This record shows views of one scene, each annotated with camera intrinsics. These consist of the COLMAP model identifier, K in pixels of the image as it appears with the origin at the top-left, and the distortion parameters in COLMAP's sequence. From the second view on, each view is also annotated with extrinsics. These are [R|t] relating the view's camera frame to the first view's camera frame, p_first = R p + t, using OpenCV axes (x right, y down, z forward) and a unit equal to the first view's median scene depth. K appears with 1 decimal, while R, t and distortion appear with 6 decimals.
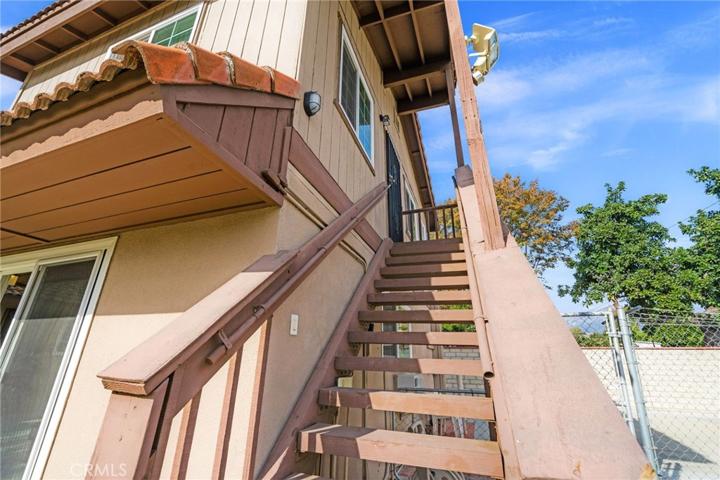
lens RADIAL K [[292.8, 0, 364.3], [0, 292.8, 242.2], [0, 0, 1]] dist [-0.004770, -0.000298]
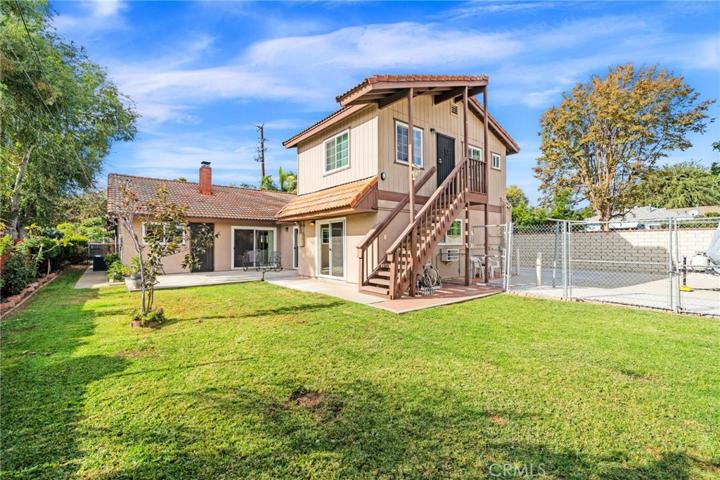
lens RADIAL K [[339.5, 0, 359.4], [0, 339.5, 242.2], [0, 0, 1]] dist [0.001262, -0.001170]
pose [[0.834961, -0.013377, -0.550146, 0.713846], [0.207910, 0.933279, 0.292853, -0.391157], [0.509523, -0.358902, 0.782033, -1.030158]]
